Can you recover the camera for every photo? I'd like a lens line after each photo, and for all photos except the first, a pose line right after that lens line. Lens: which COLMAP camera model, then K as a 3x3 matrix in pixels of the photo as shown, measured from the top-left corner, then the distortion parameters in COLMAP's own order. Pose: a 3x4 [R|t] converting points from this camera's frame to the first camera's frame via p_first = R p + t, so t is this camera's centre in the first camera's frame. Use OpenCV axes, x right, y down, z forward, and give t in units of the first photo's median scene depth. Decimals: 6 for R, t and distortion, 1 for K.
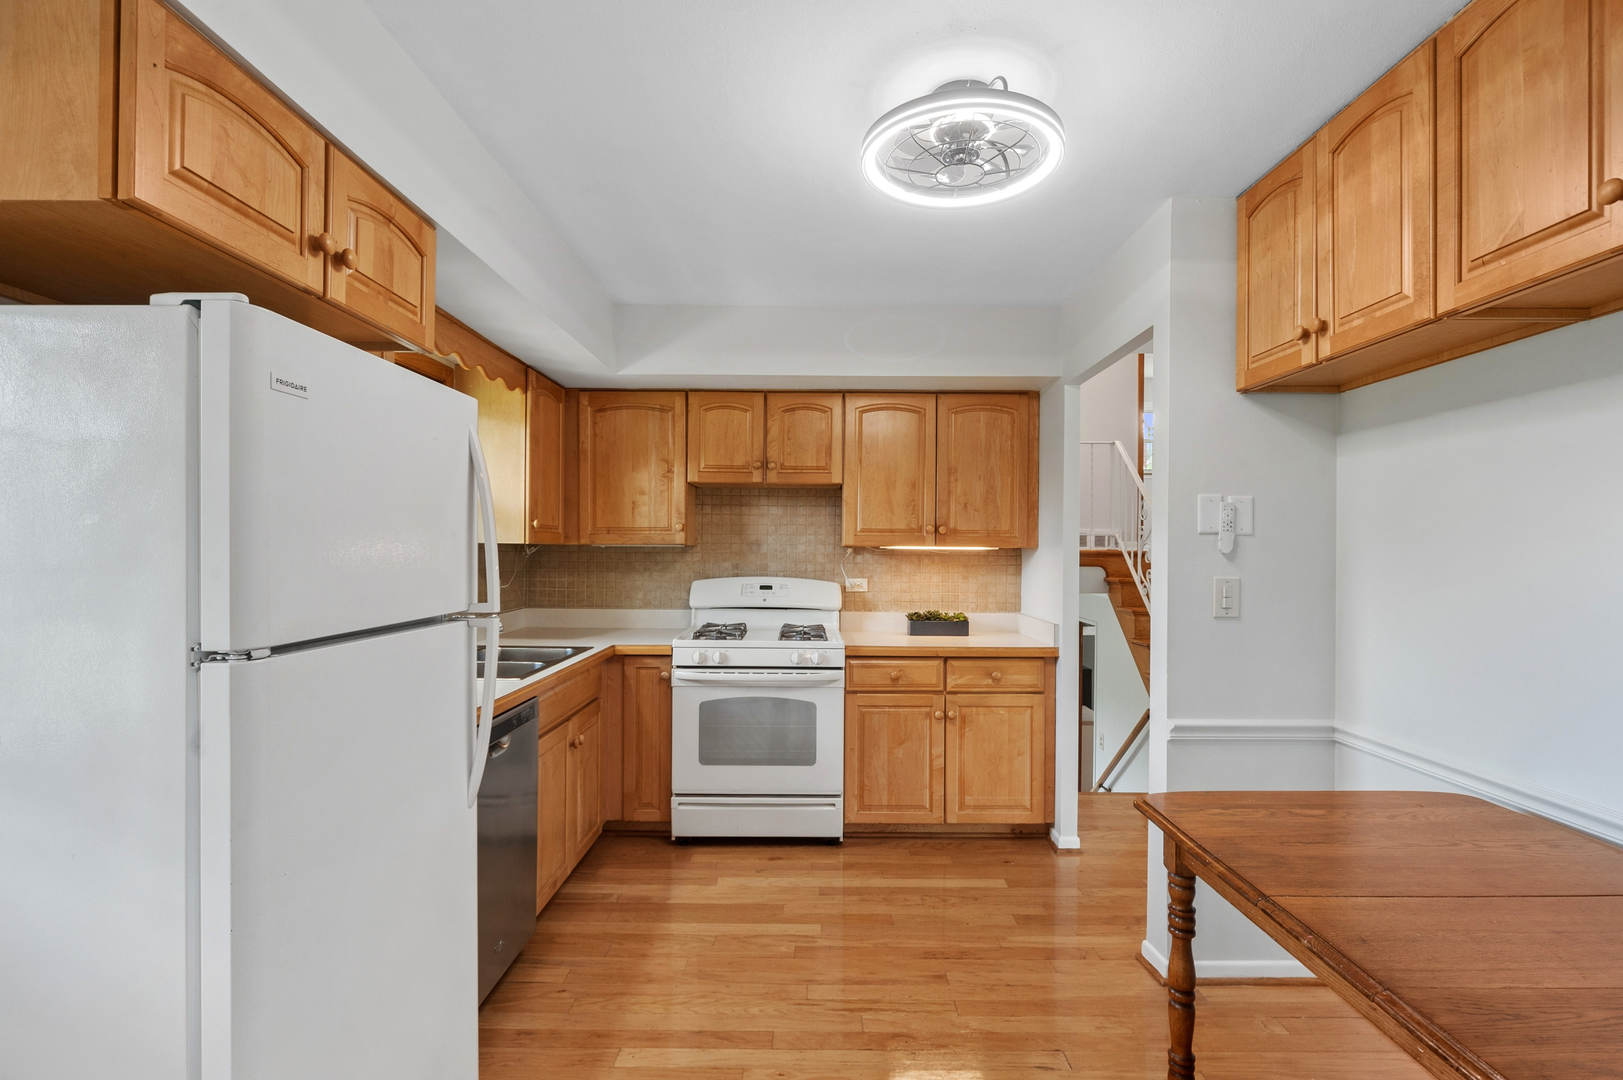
lens RADIAL K [[803.7, 0, 813.4], [0, 803.7, 543.4], [0, 0, 1]] dist [0.000138, -0.000007]
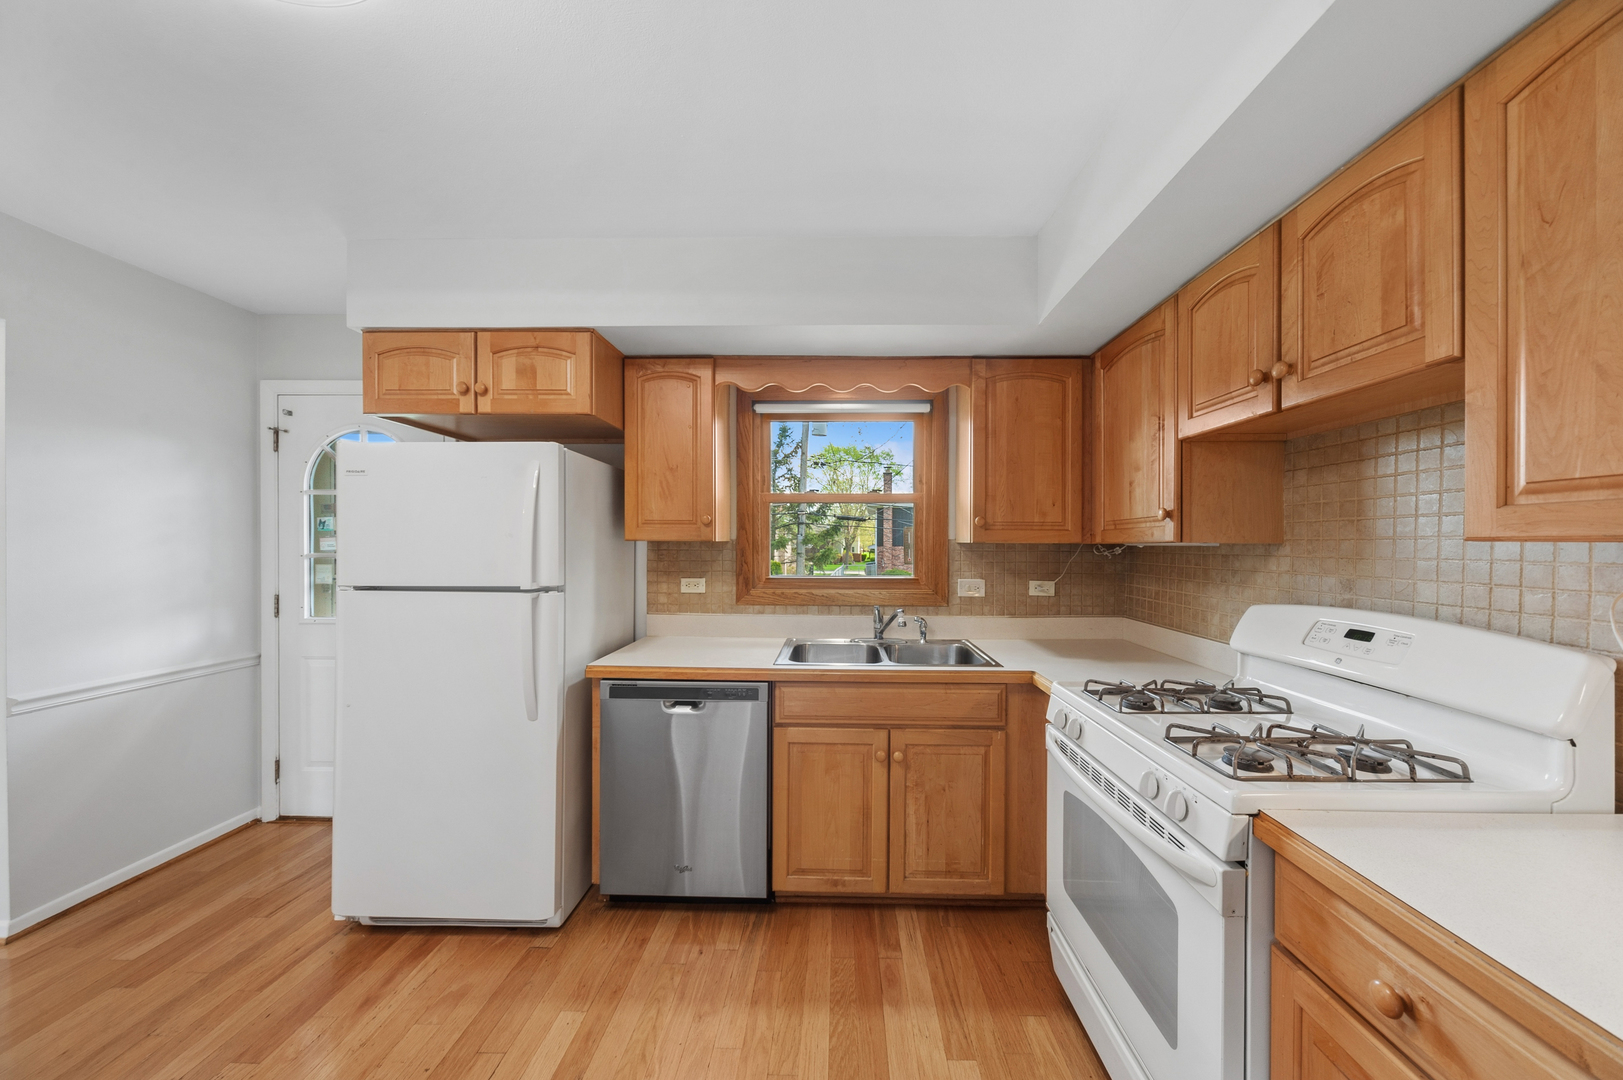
lens RADIAL K [[560.4, 0, 819.1], [0, 560.4, 546.5], [0, 0, 1]] dist [-0.000236, -0.000022]
pose [[-0.031052, -0.005454, -0.999503, 0.277618], [0.000055, 0.999985, -0.005458, 0.006960], [0.999518, -0.000224, -0.031051, 0.737955]]
